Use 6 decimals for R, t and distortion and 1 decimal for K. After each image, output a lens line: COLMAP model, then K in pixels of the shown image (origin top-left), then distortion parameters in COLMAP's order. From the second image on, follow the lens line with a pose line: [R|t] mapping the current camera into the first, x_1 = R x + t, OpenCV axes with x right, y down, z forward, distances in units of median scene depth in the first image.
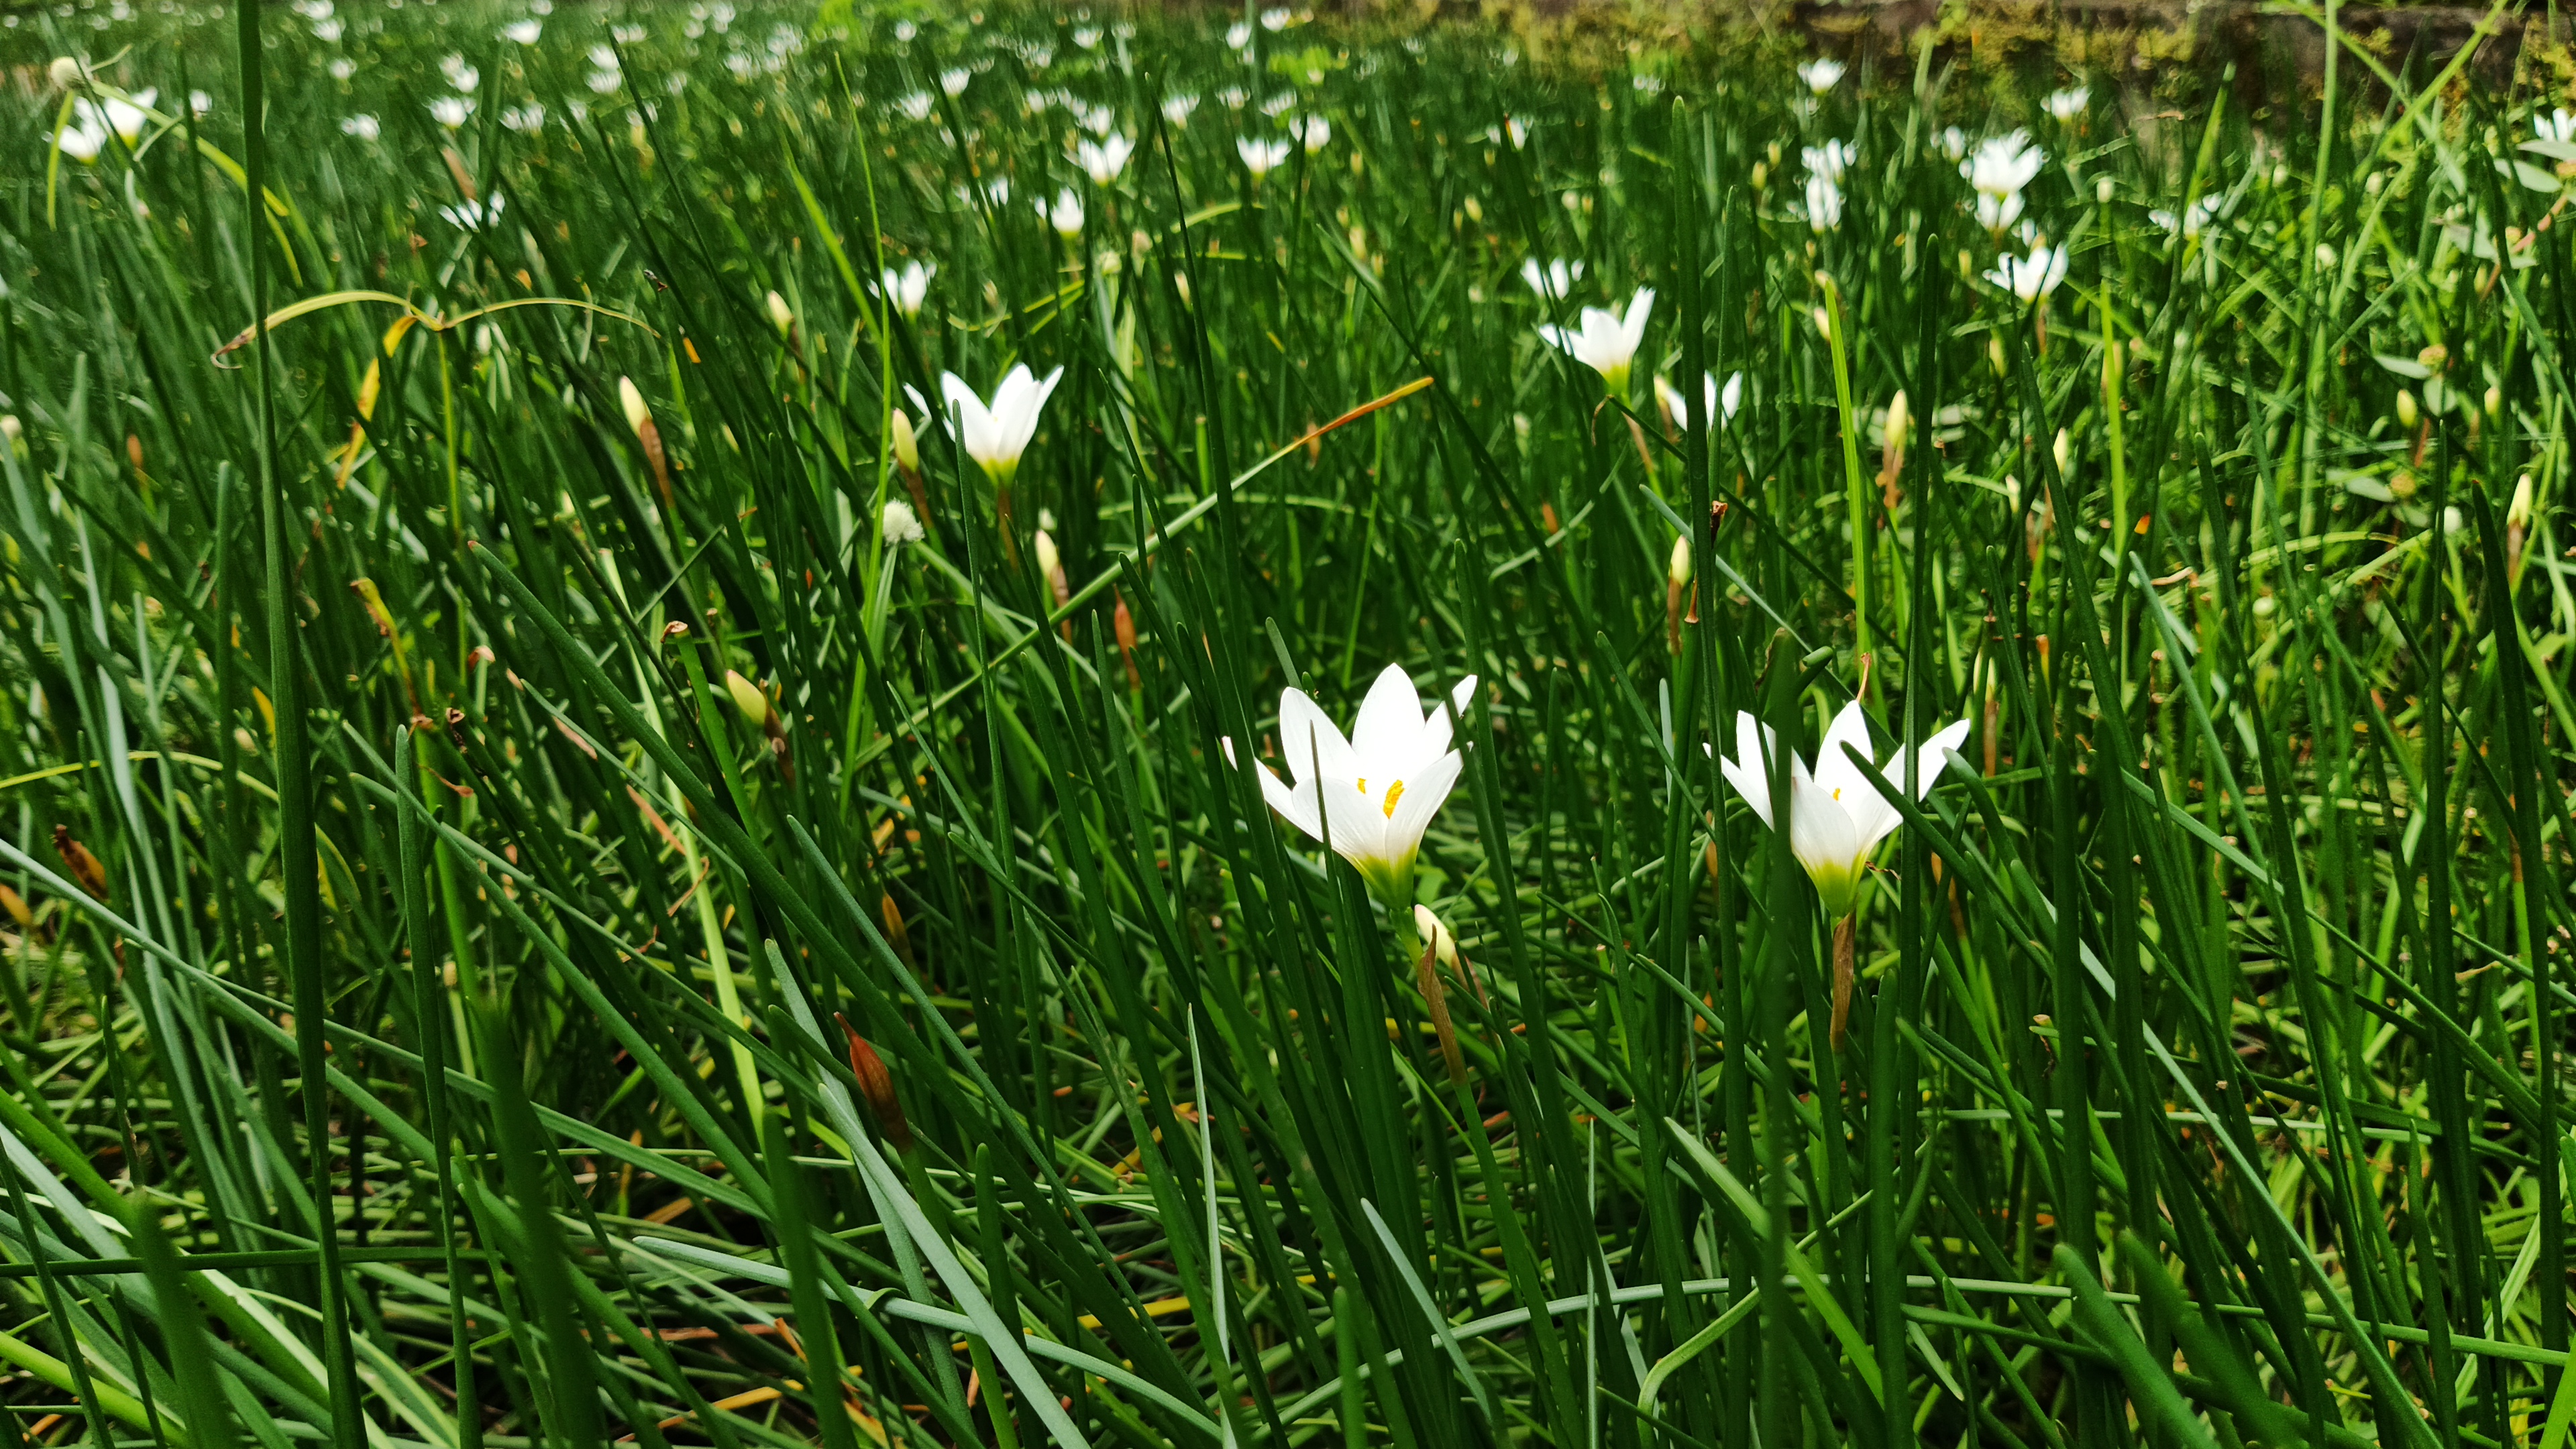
lens RADIAL K [[2083.4, 0, 1319.8], [0, 2083.4, 719.6], [0, 0, 1]] dist [0.078447, -0.195490]
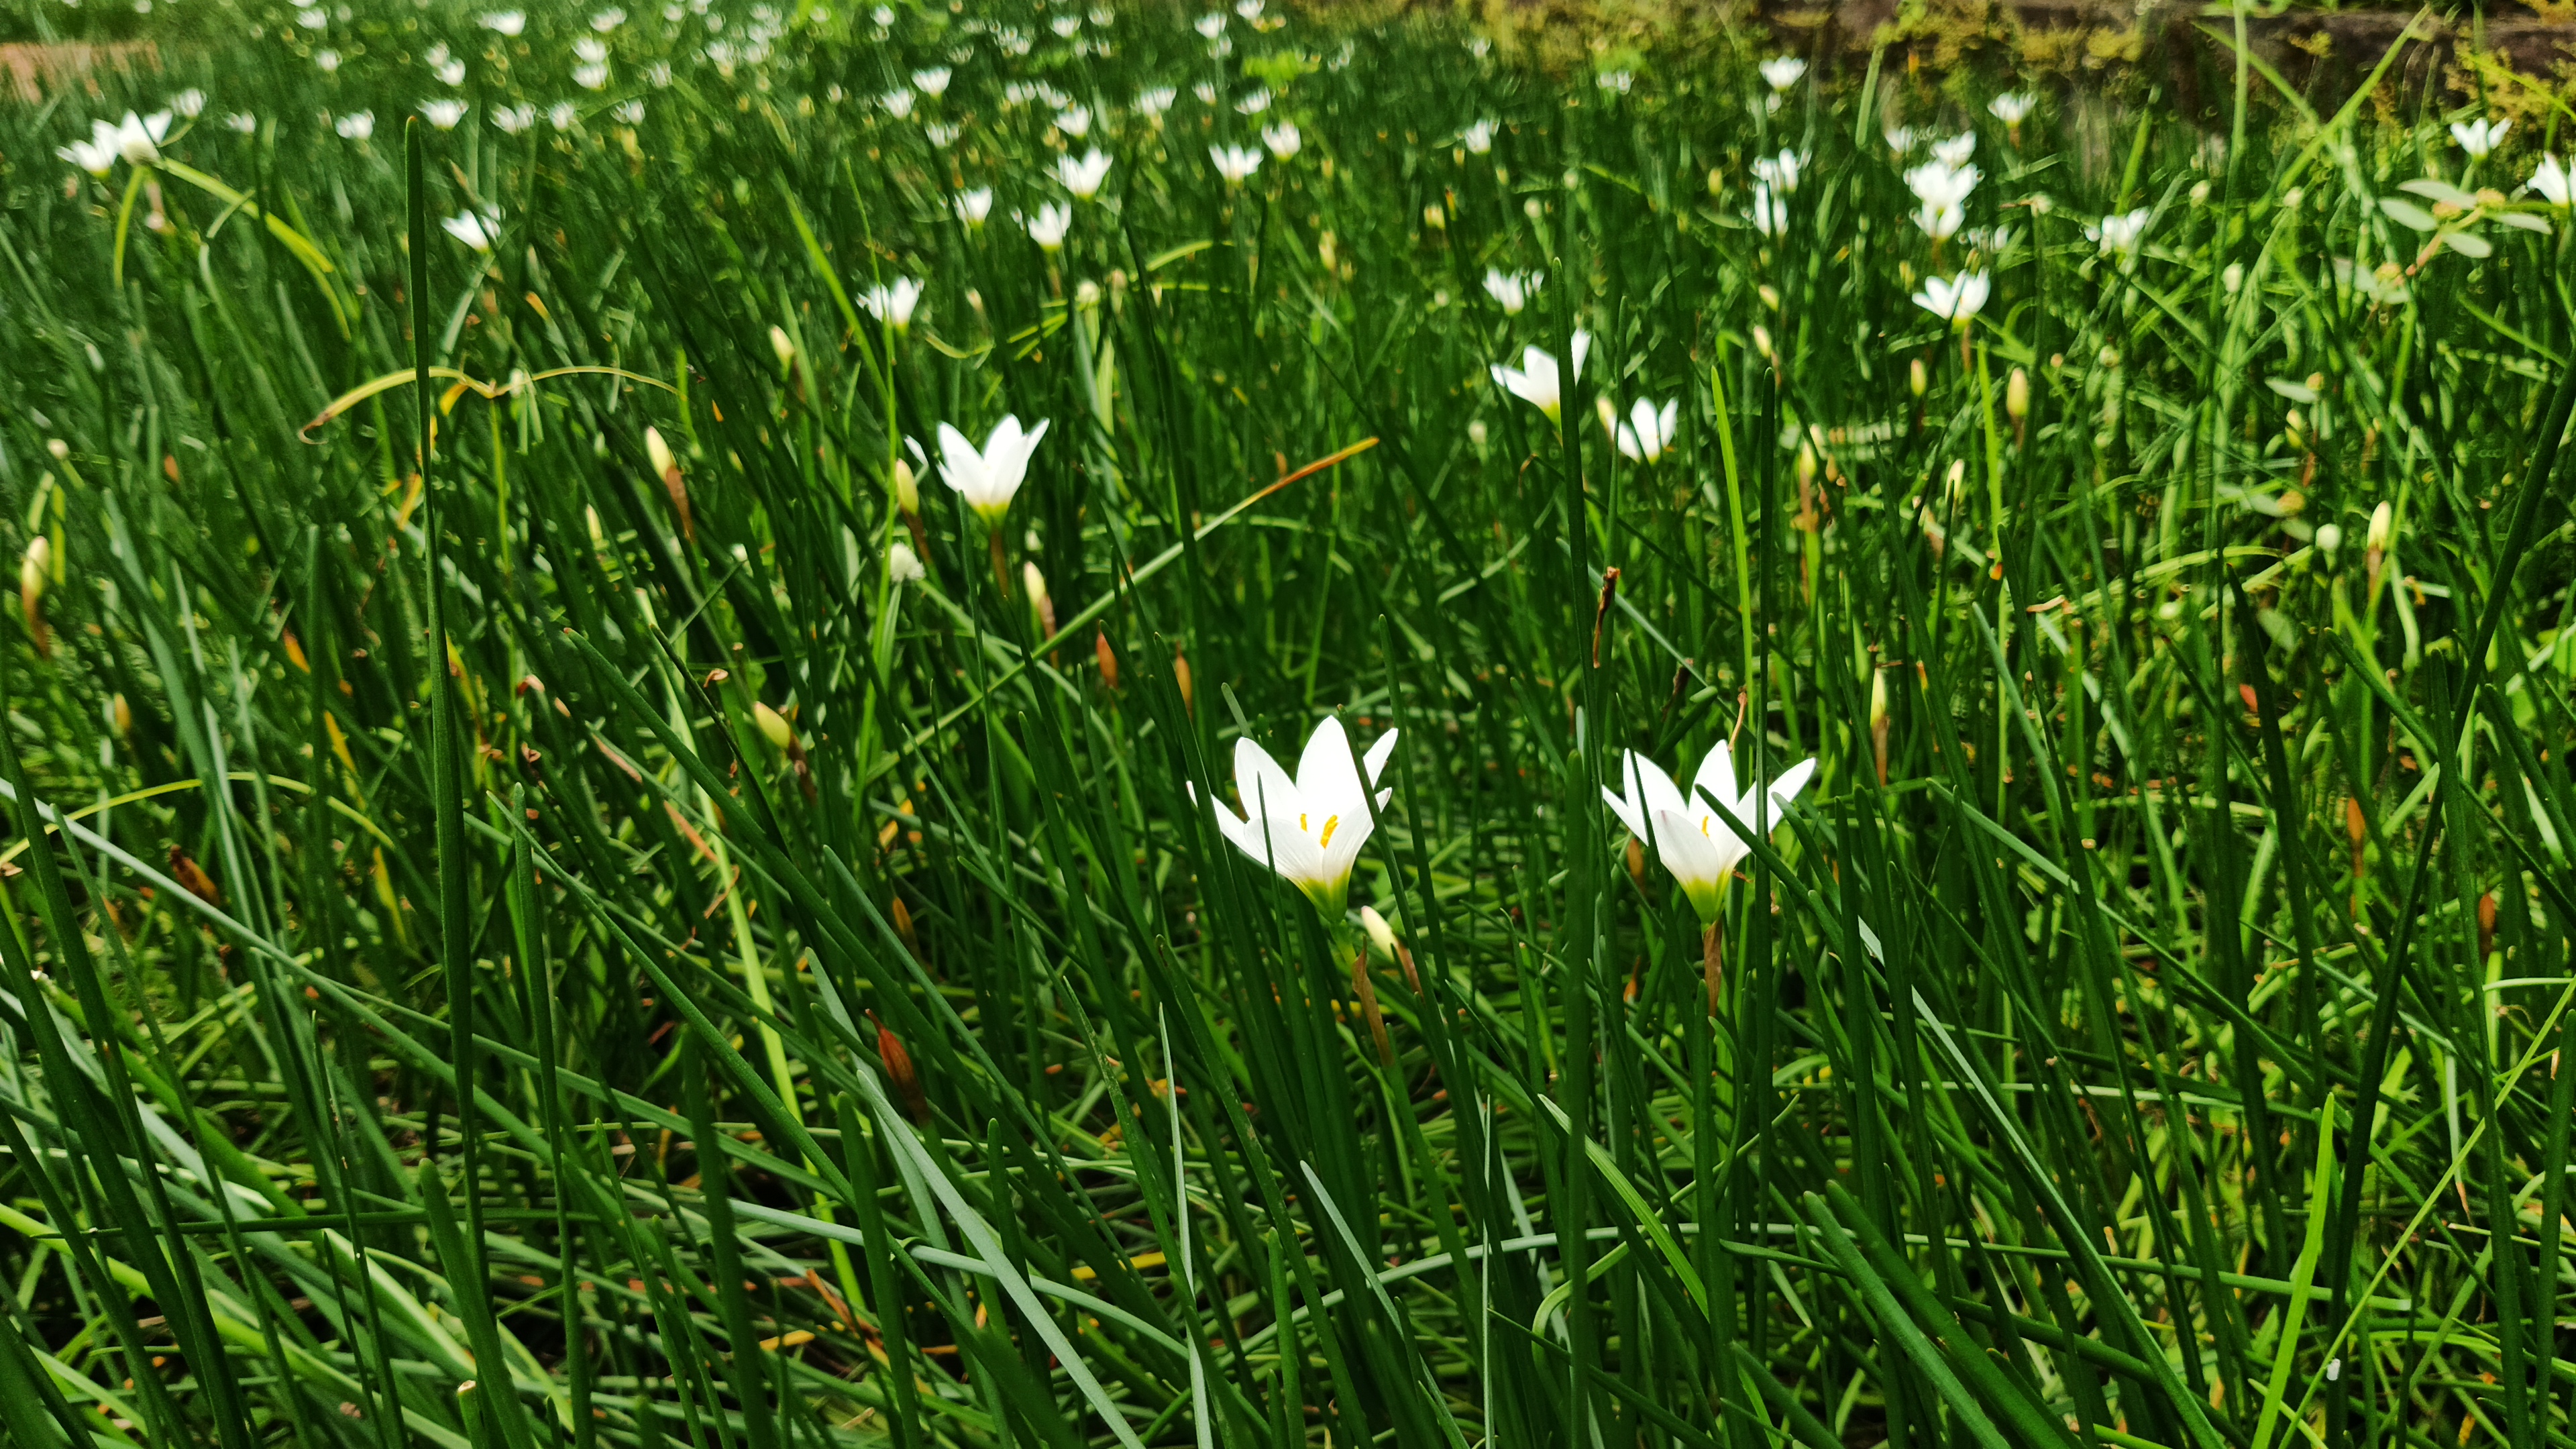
lens RADIAL K [[2189.1, 0, 1288.0], [0, 2189.1, 724.5], [0, 0, 1]] dist [0.097687, -0.264702]
pose [[0.999906, -0.006466, -0.012051, 0.015243], [0.006769, 0.999657, 0.025281, -0.031148], [0.011884, -0.025361, 0.999608, -0.146721]]
